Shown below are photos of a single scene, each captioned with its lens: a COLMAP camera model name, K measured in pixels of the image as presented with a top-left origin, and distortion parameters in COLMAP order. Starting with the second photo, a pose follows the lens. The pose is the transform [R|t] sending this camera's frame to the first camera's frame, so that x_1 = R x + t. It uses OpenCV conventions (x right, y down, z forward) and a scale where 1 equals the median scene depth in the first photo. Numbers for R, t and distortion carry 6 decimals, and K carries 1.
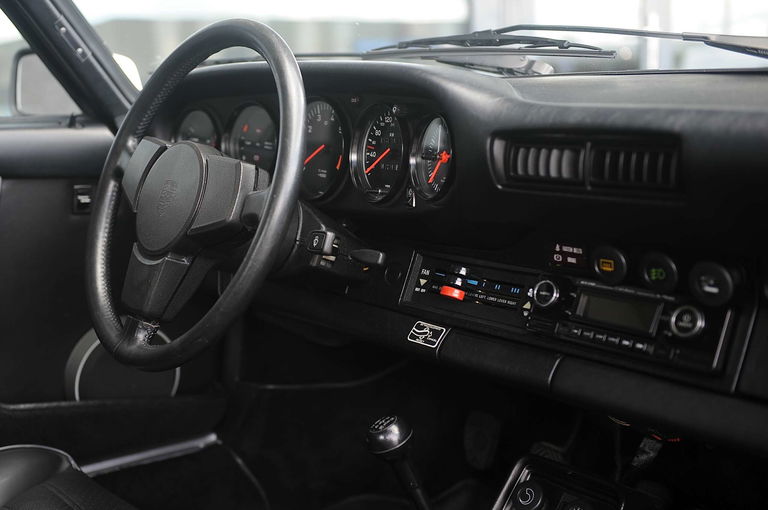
lens RADIAL K [[924.1, 0, 318.5], [0, 924.1, 277.6], [0, 0, 1]] dist [0.048379, -0.006761]
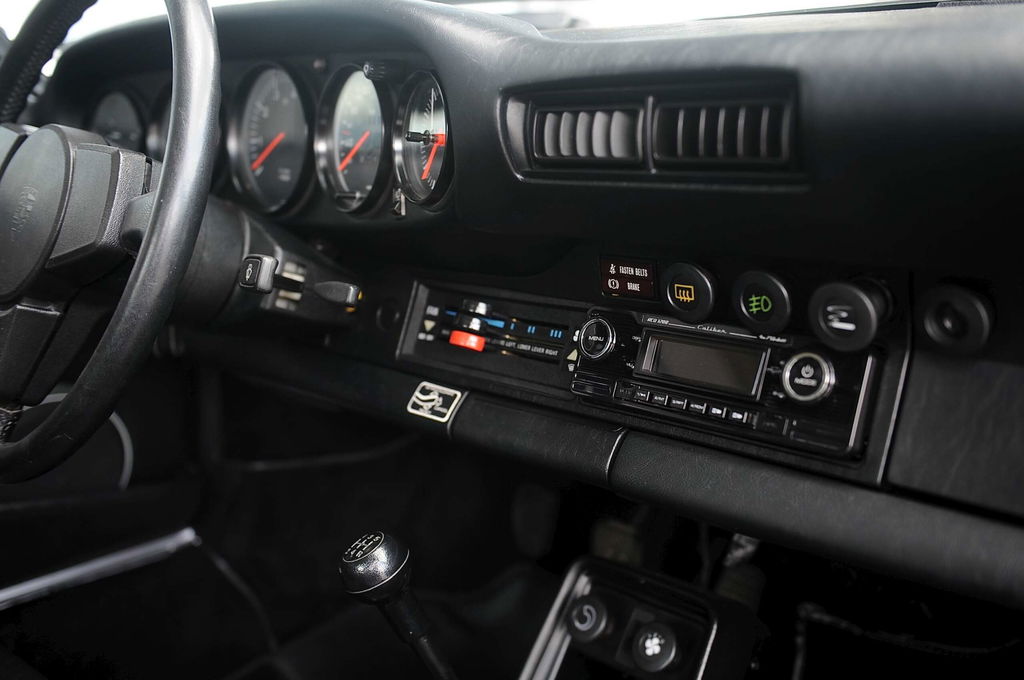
lens RADIAL K [[985.4, 0, 512.0], [0, 985.4, 340.0], [0, 0, 1]] dist [-0.000336, -0.006697]
pose [[0.990244, -0.043905, 0.132244, 0.089669], [0.039771, 0.998639, 0.033742, -0.007840], [-0.133545, -0.028154, 0.990643, 0.303064]]
